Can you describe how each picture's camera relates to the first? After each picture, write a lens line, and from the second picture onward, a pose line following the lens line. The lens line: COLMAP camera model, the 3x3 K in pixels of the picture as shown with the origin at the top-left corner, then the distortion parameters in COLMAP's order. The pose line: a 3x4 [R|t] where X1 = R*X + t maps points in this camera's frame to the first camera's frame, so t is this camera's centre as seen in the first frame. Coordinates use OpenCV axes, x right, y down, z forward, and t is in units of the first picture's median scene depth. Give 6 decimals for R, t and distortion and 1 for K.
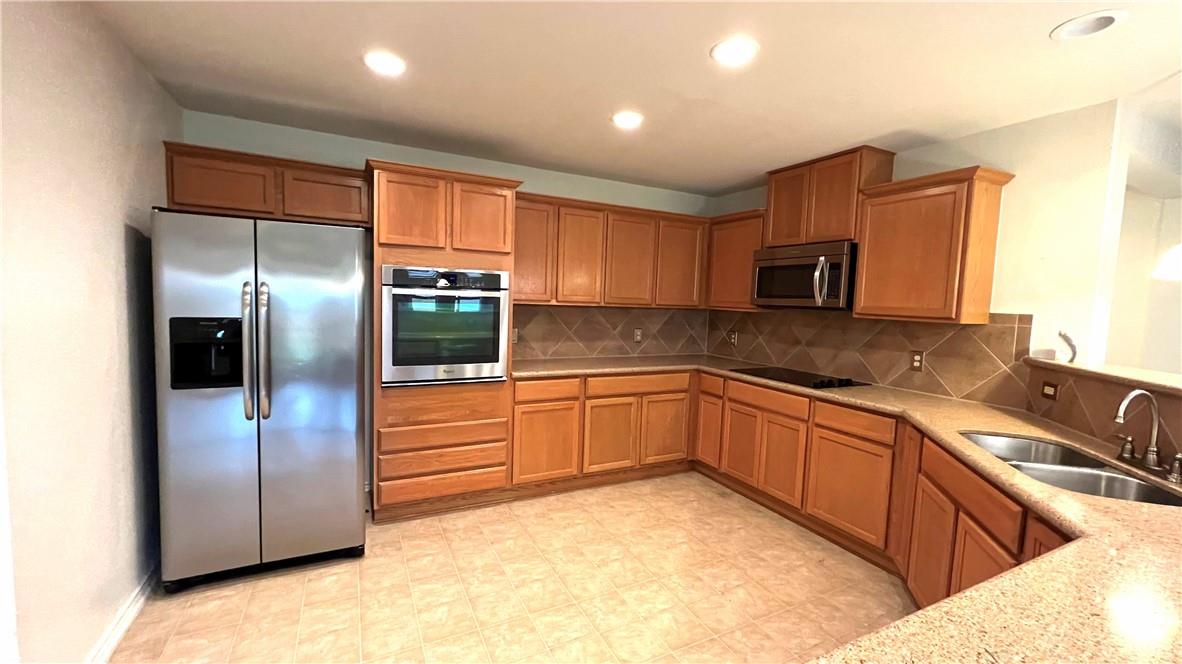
lens RADIAL K [[473.8, 0, 586.4], [0, 473.8, 329.3], [0, 0, 1]] dist [0.000288, -0.000023]
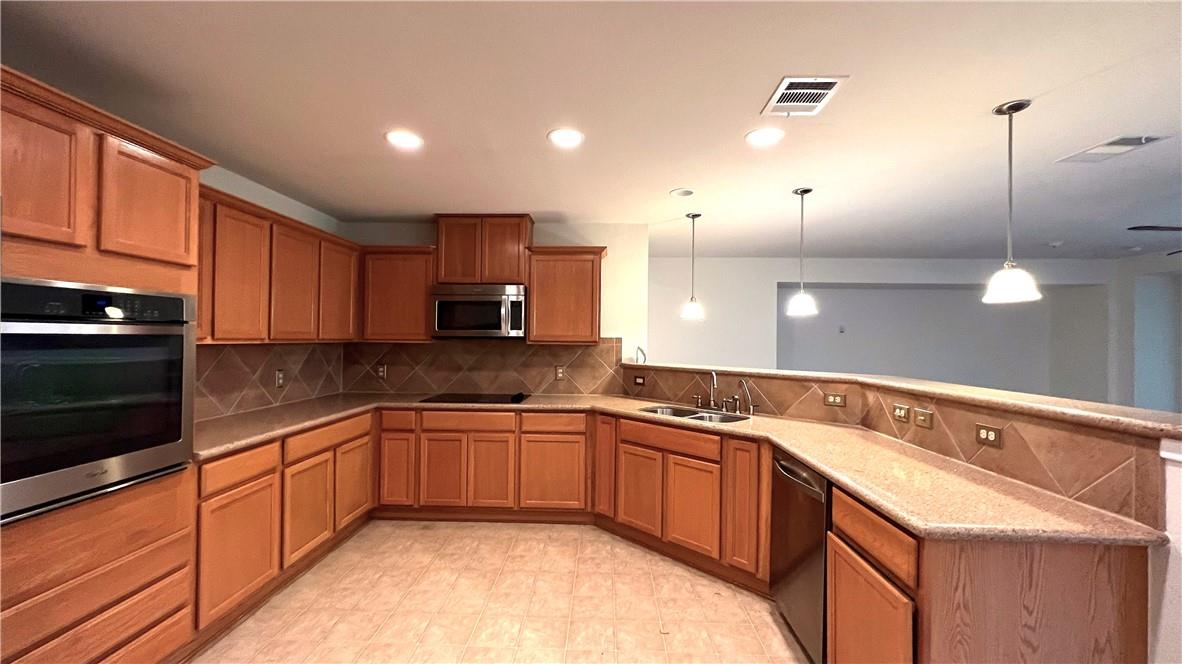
lens RADIAL K [[473.8, 0, 586.4], [0, 473.8, 329.3], [0, 0, 1]] dist [0.000288, -0.000023]
pose [[0.484656, -0.013681, 0.874598, -0.428632], [0.066546, 0.997557, -0.021272, -0.023756], [-0.872170, 0.068510, 0.484382, 0.206335]]
